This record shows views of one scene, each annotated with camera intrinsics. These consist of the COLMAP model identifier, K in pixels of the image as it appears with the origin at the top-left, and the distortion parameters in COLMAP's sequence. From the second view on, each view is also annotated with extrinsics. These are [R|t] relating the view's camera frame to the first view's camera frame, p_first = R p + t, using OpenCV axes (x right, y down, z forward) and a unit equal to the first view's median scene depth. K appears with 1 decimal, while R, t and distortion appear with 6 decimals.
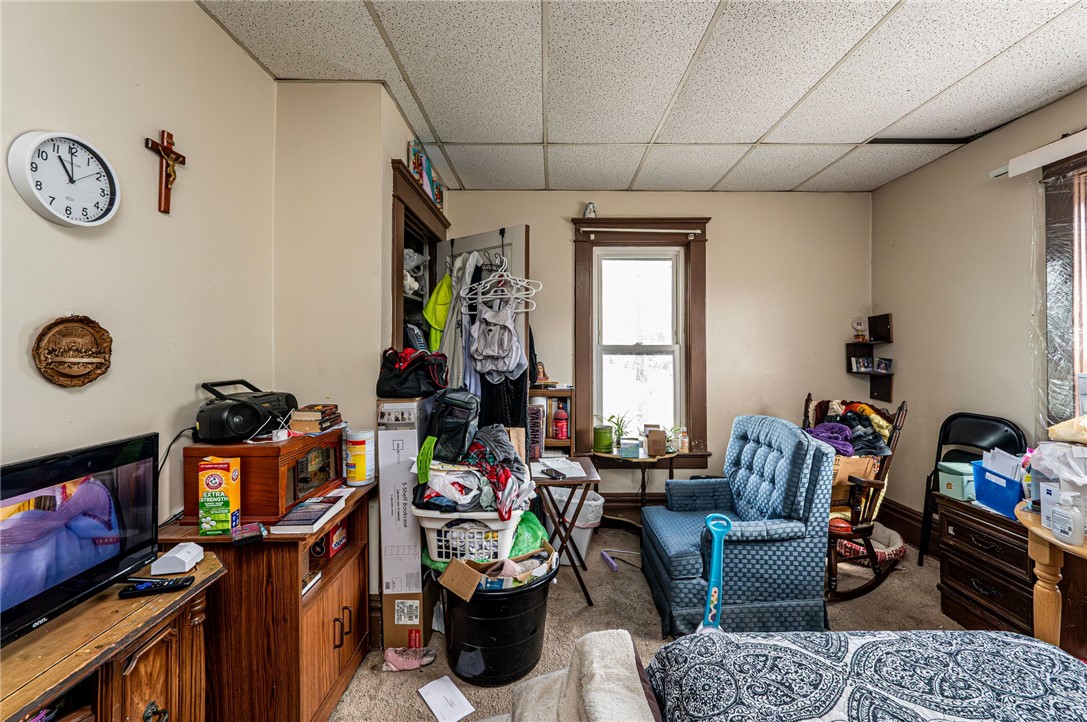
lens RADIAL K [[432.0, 0, 545.1], [0, 432.0, 348.4], [0, 0, 1]] dist [-0.000776, -0.000093]
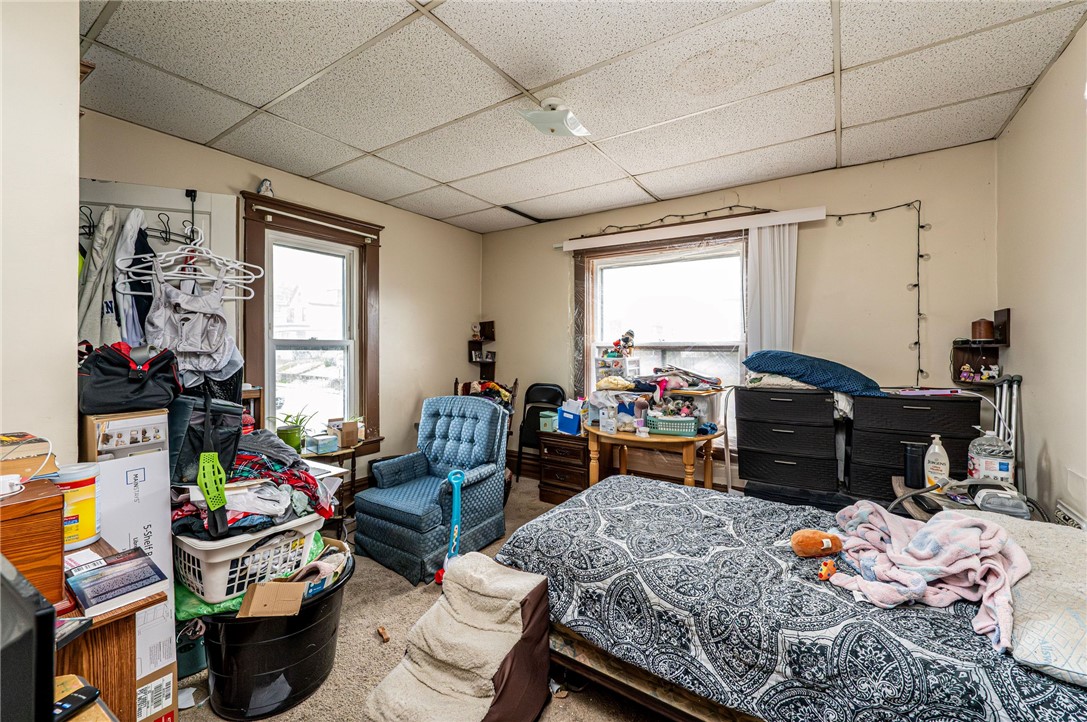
lens RADIAL K [[442.9, 0, 542.1], [0, 442.9, 349.2], [0, 0, 1]] dist [0.000230, -0.000050]
pose [[0.560963, -0.003985, 0.827831, -0.428681], [-0.006450, 0.999937, 0.009184, 0.000491], [-0.827816, -0.010491, 0.560902, 0.020208]]
